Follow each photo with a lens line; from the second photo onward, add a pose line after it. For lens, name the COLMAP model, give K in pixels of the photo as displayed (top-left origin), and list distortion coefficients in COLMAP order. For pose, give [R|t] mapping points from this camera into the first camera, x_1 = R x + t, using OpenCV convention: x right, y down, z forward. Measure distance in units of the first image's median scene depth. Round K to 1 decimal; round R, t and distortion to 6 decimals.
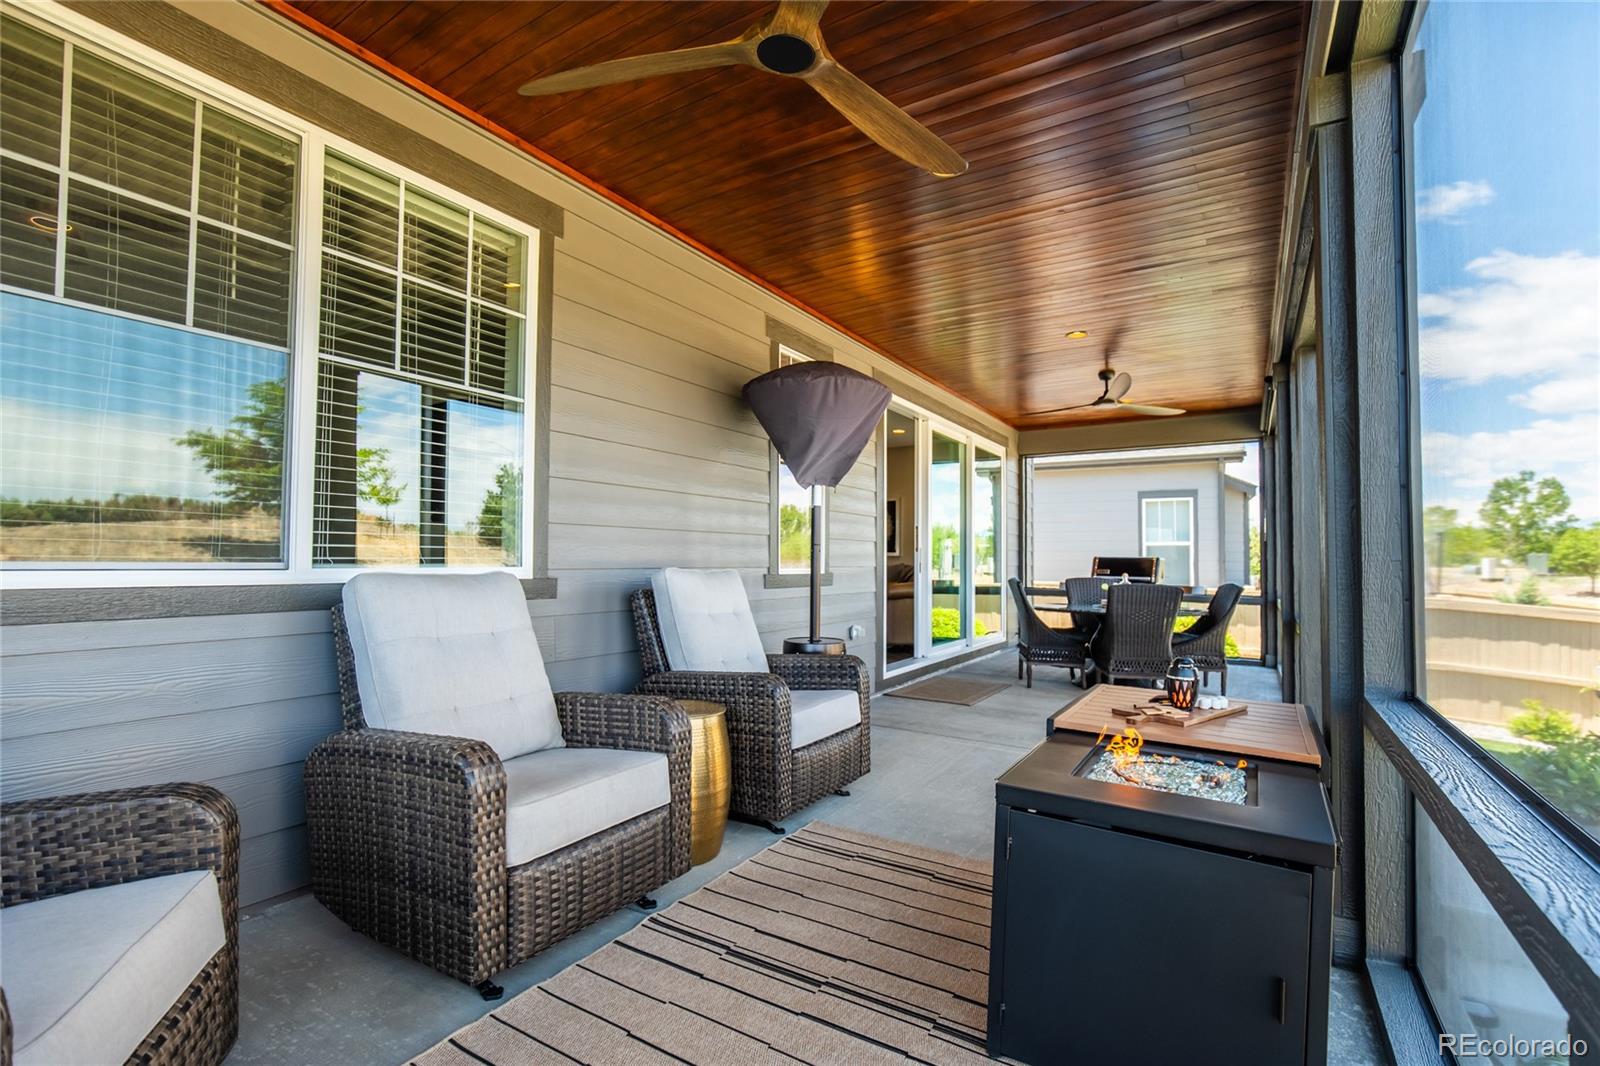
lens RADIAL K [[736.7, 0, 817.1], [0, 736.7, 538.4], [0, 0, 1]] dist [-0.011583, 0.001073]
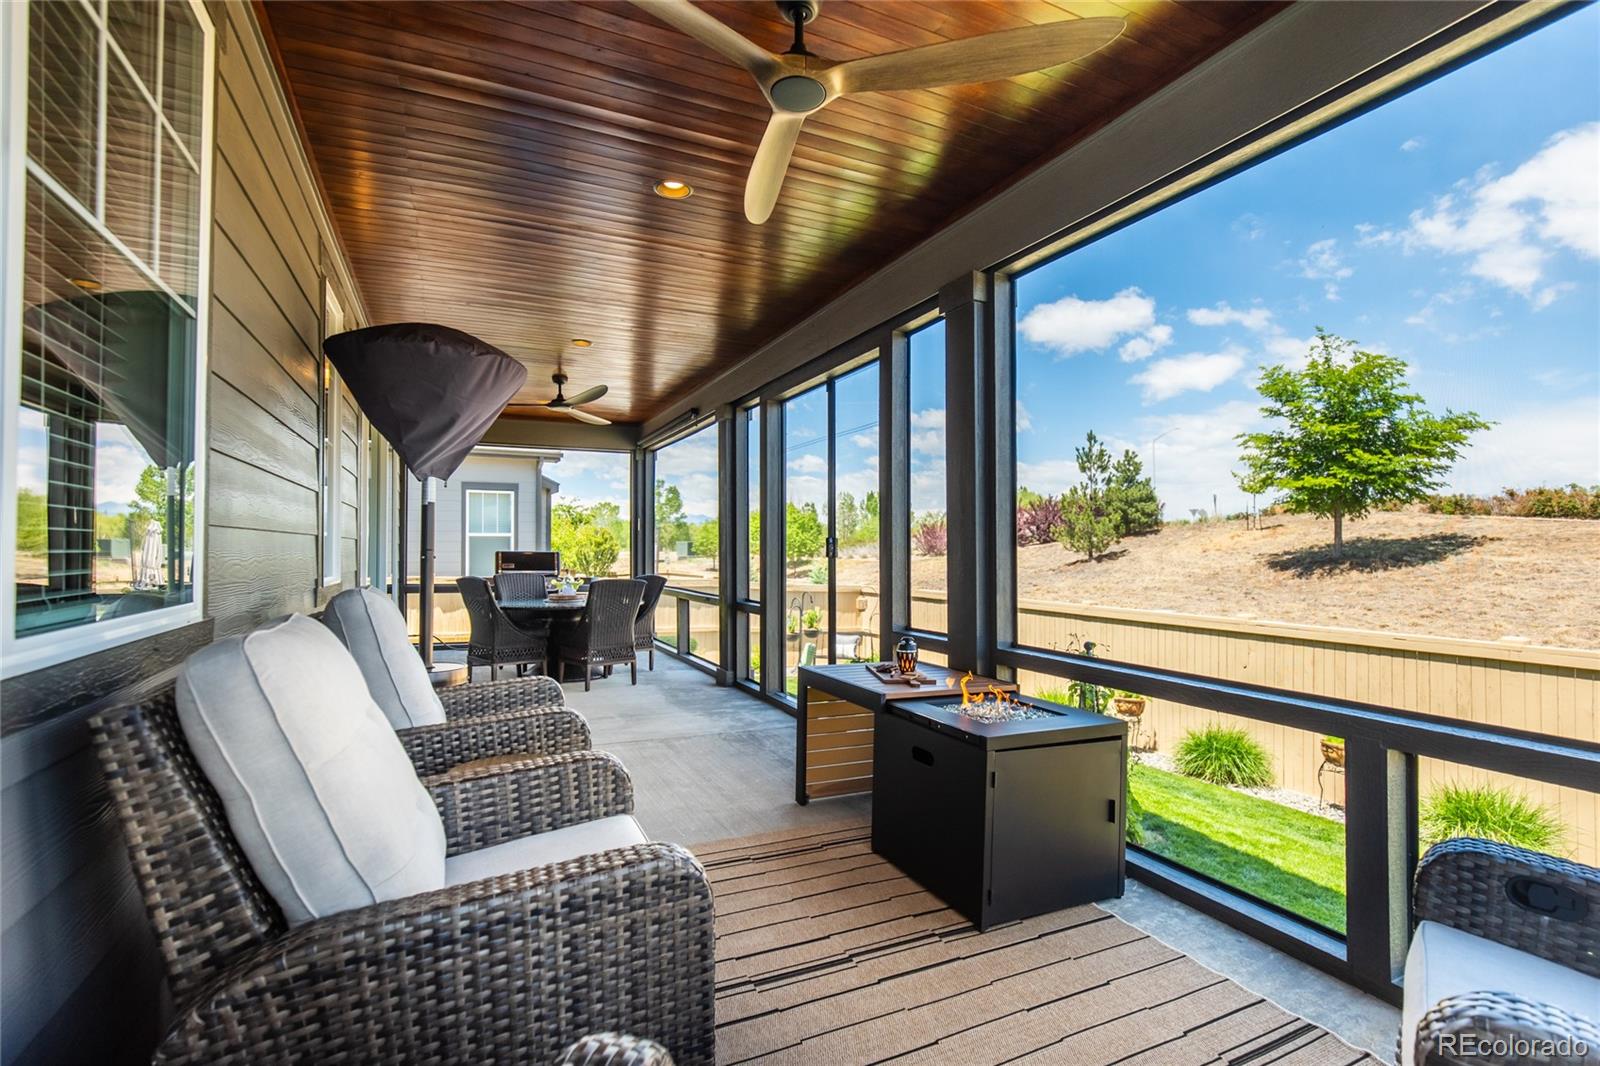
lens RADIAL K [[736.7, 0, 801.8], [0, 736.7, 534.9], [0, 0, 1]] dist [-0.011583, 0.001073]
pose [[0.559459, 0.009574, 0.828803, -0.226677], [-0.022273, 0.999746, 0.003486, -0.010557], [-0.828559, -0.020410, 0.559530, 0.103118]]
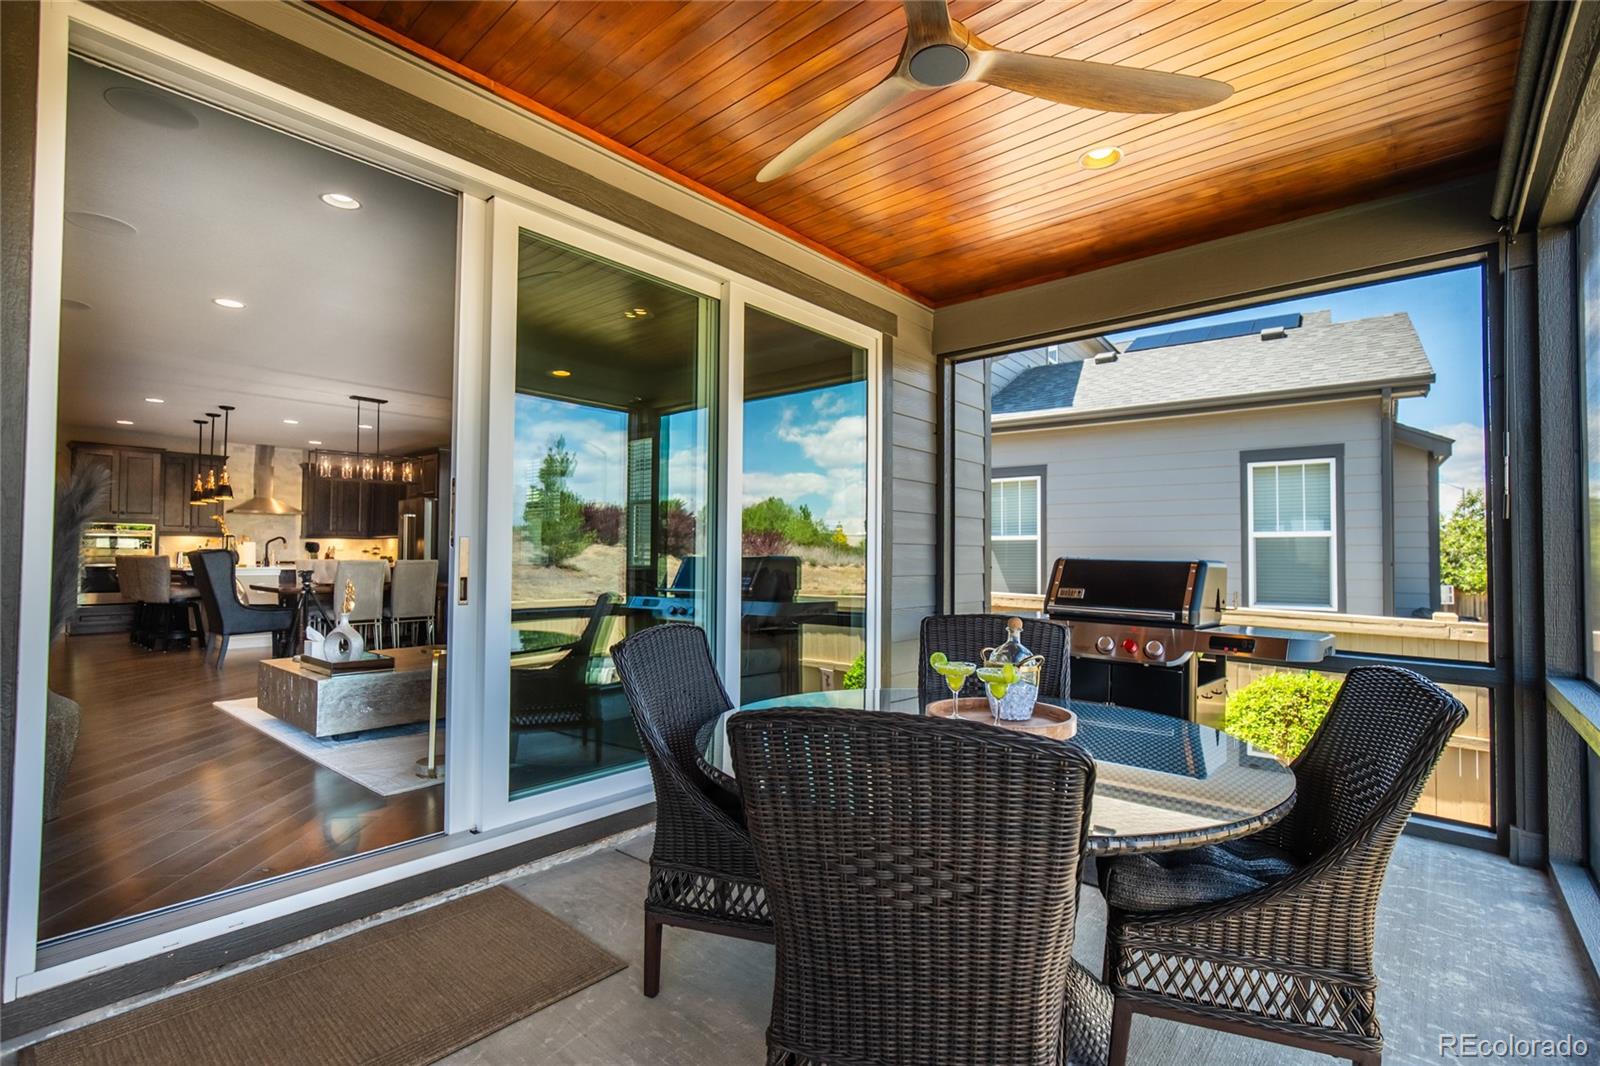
lens RADIAL K [[736.7, 0, 797.0], [0, 736.7, 545.4], [0, 0, 1]] dist [-0.011583, 0.001073]
pose [[0.983718, -0.004360, -0.179667, 0.300926], [0.006658, 0.999904, 0.012189, 0.010724], [0.179597, -0.013187, 0.983652, 0.534308]]
